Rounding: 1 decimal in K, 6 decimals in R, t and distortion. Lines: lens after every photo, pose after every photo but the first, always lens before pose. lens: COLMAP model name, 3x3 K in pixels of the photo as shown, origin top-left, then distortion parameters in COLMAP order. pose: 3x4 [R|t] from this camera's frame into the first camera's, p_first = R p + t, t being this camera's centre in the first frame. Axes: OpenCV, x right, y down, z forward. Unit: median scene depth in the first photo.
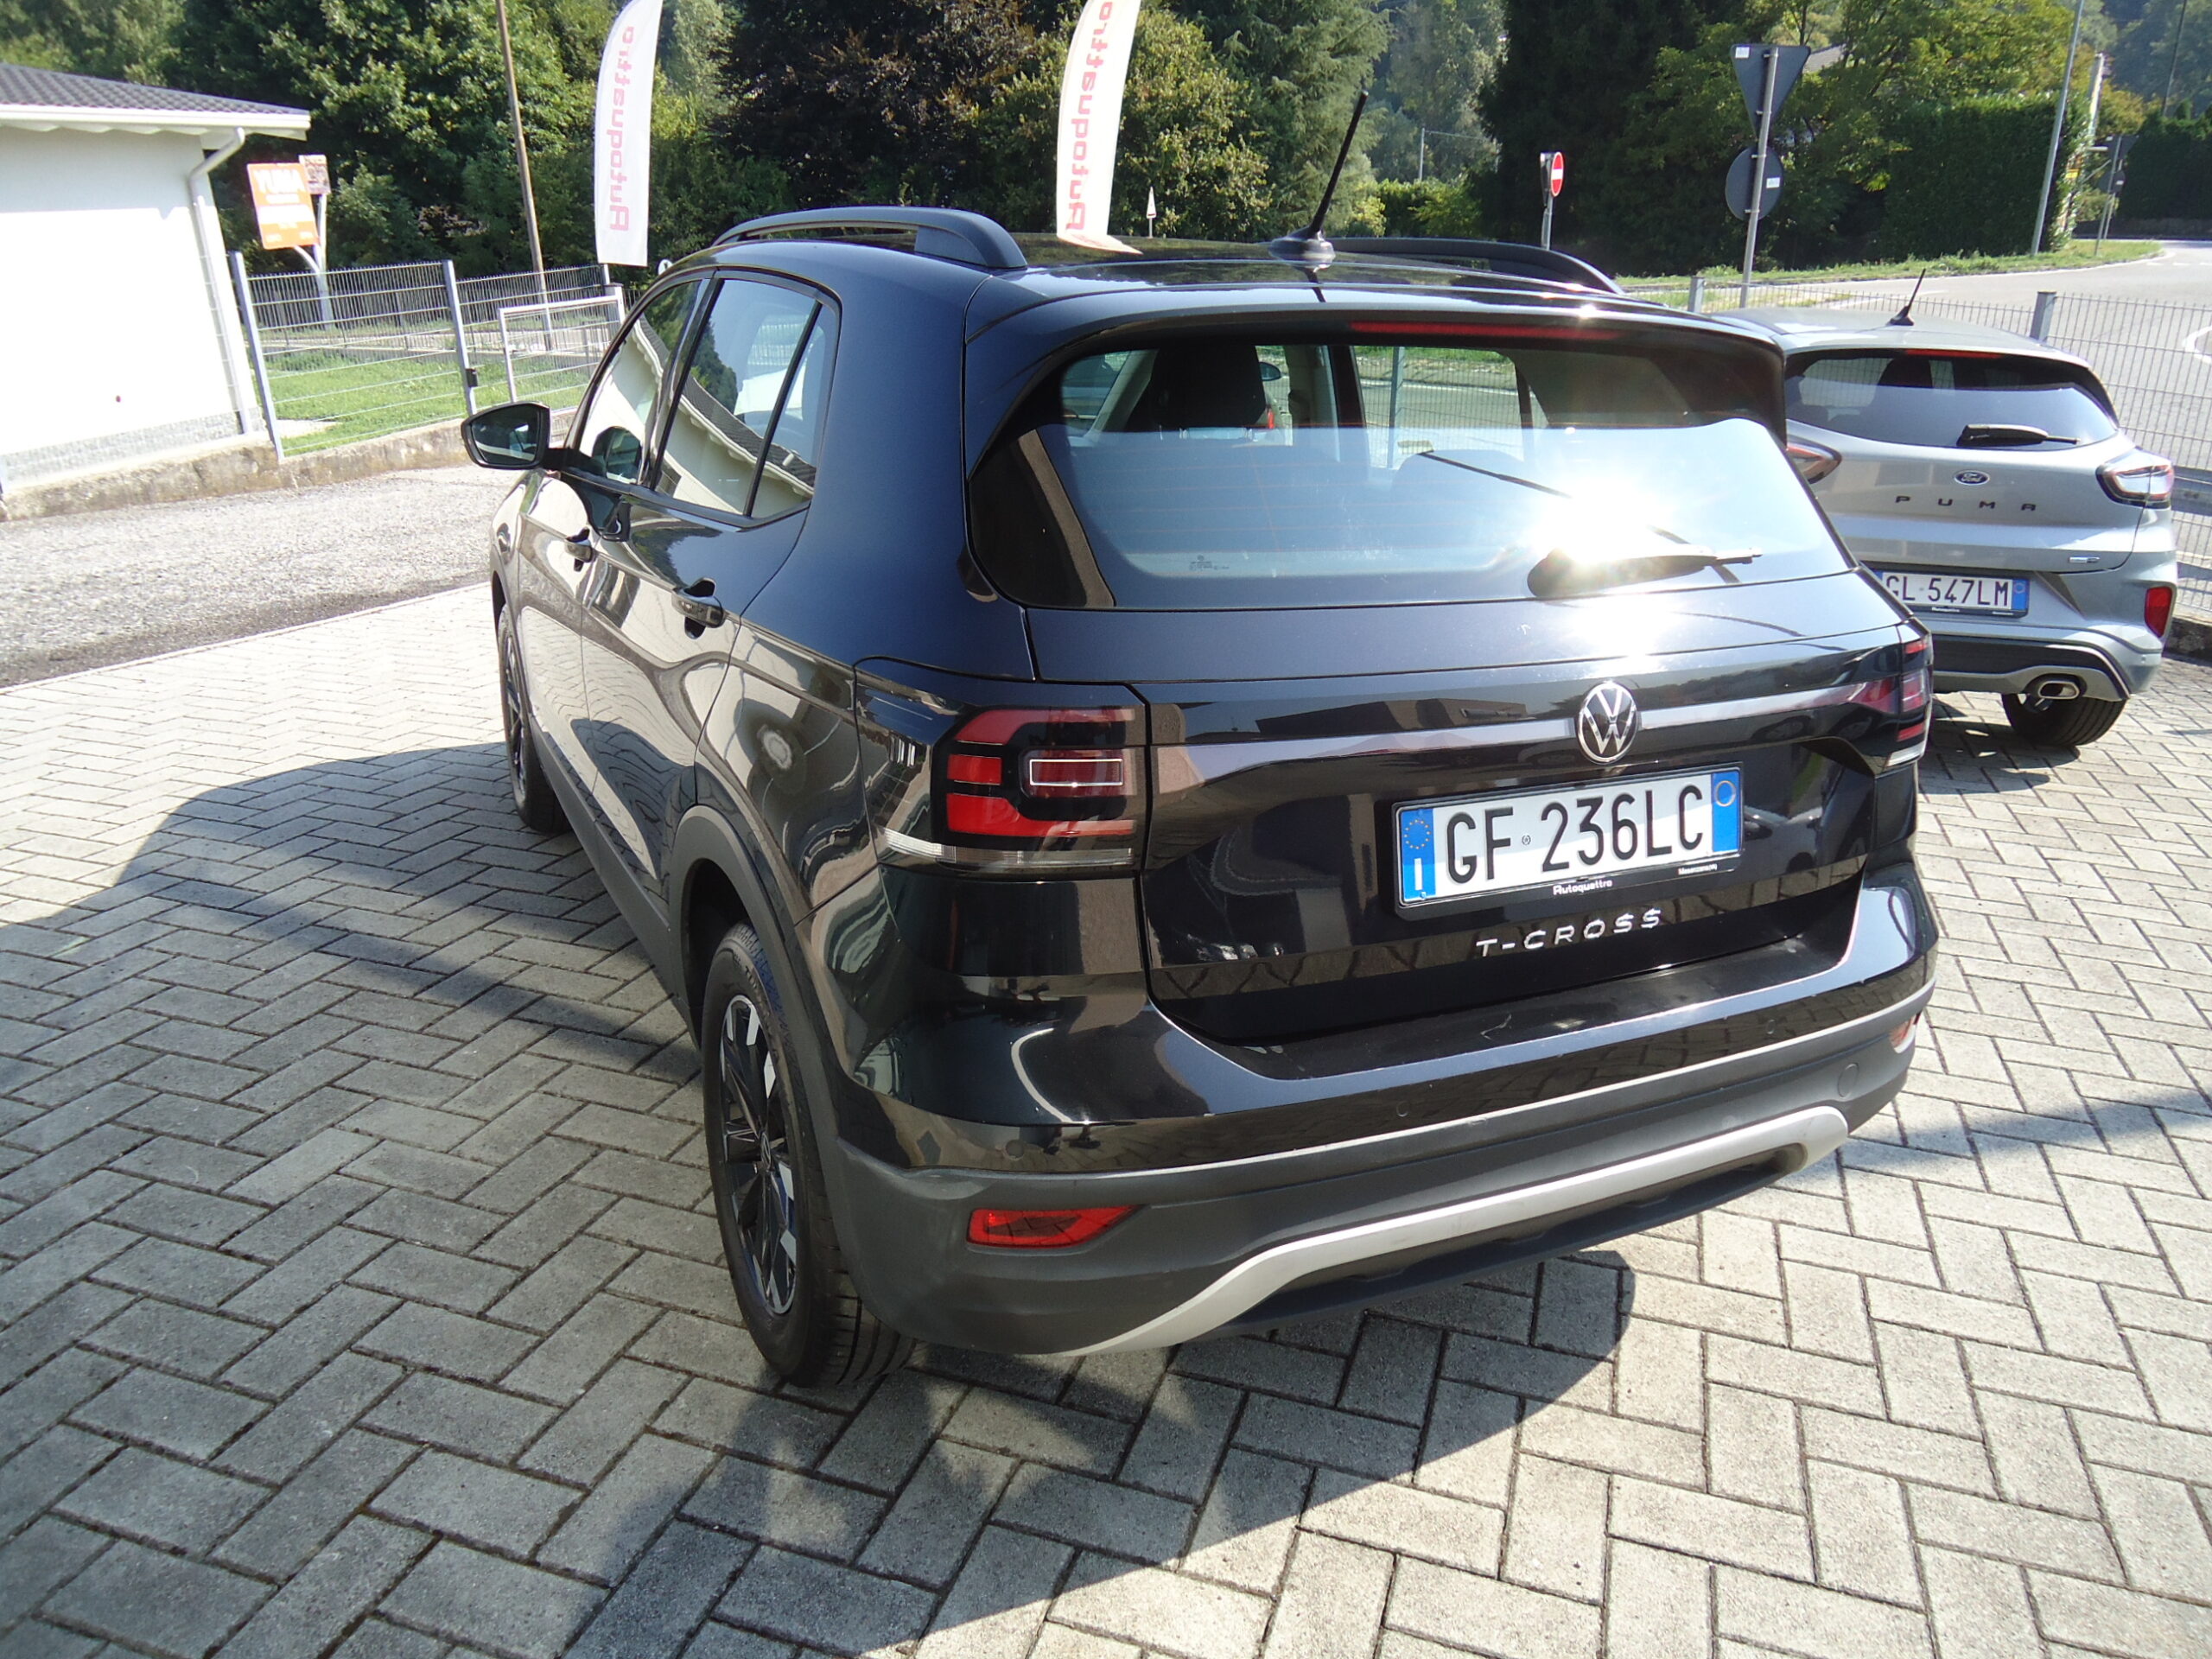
lens RADIAL K [[1617.0, 0, 1106.0], [0, 1617.0, 829.5], [0, 0, 1]] dist [-0.009817, 0.009505]
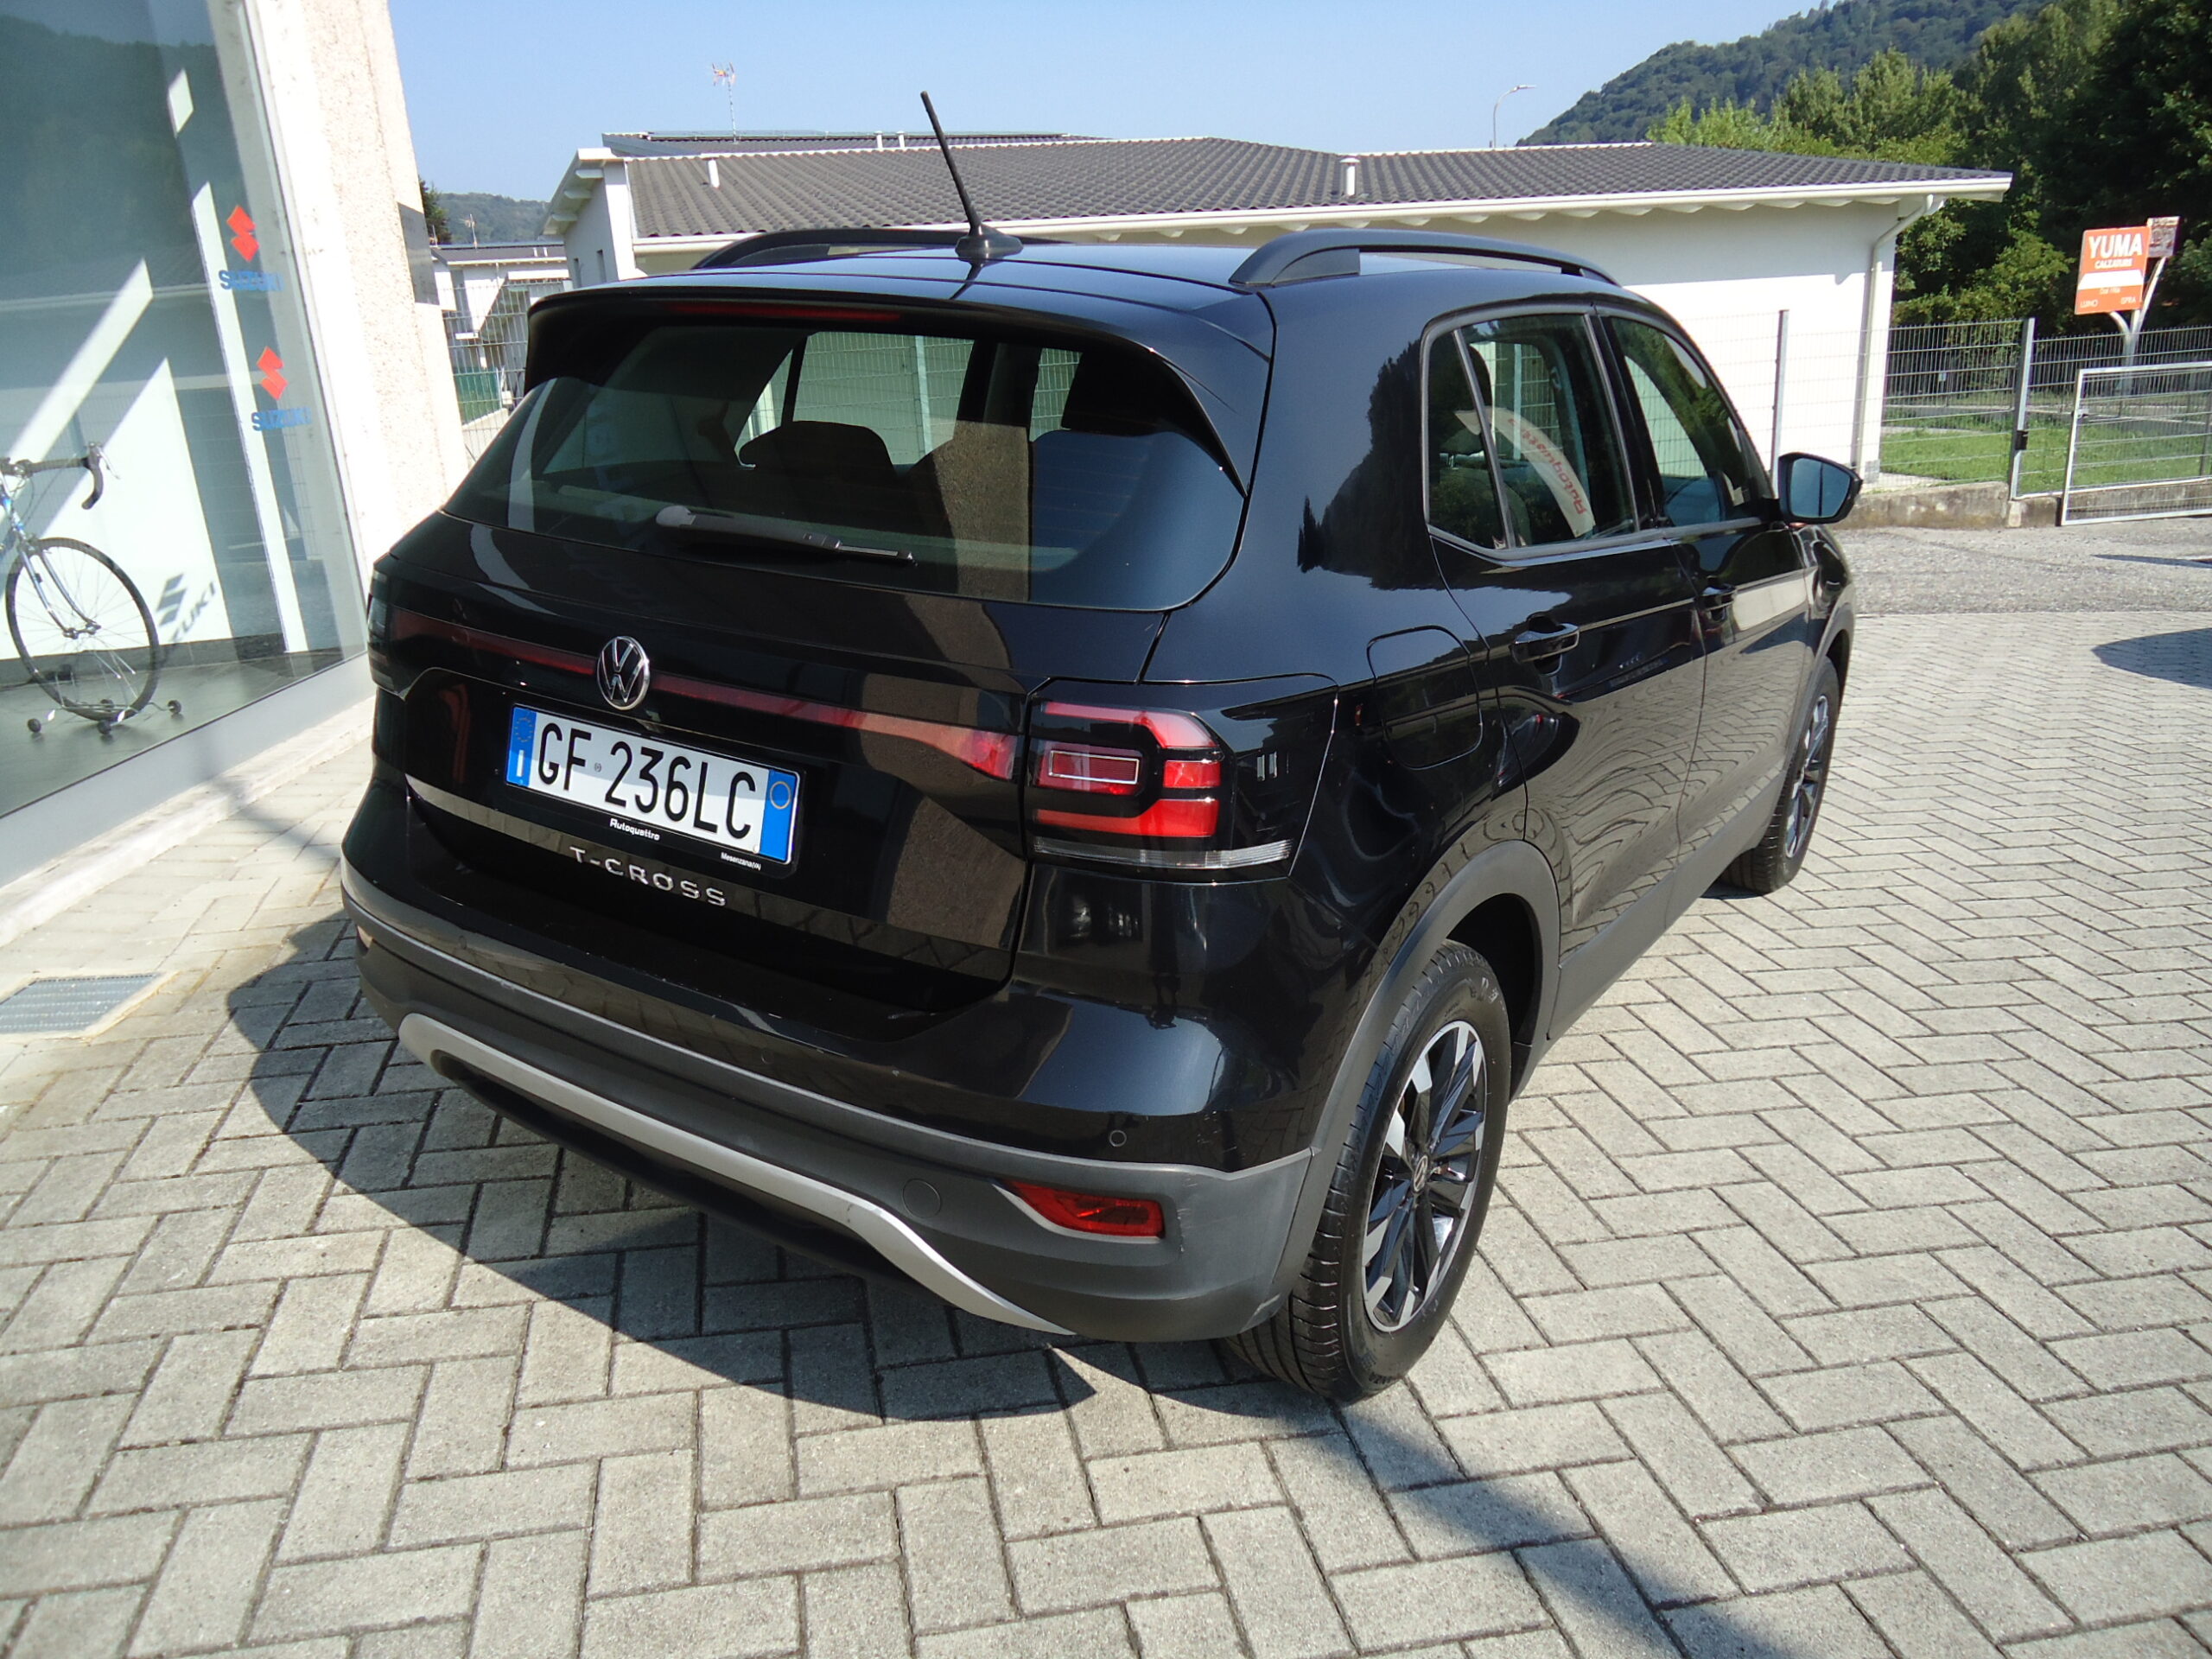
lens RADIAL K [[1602.7, 0, 1106.0], [0, 1602.7, 829.5], [0, 0, 1]] dist [-0.015257, 0.007020]
pose [[0.510226, 0.252197, -0.822233, 1.237665], [-0.281416, 0.952367, 0.117483, -0.164258], [0.812696, 0.171446, 0.556894, 0.630876]]
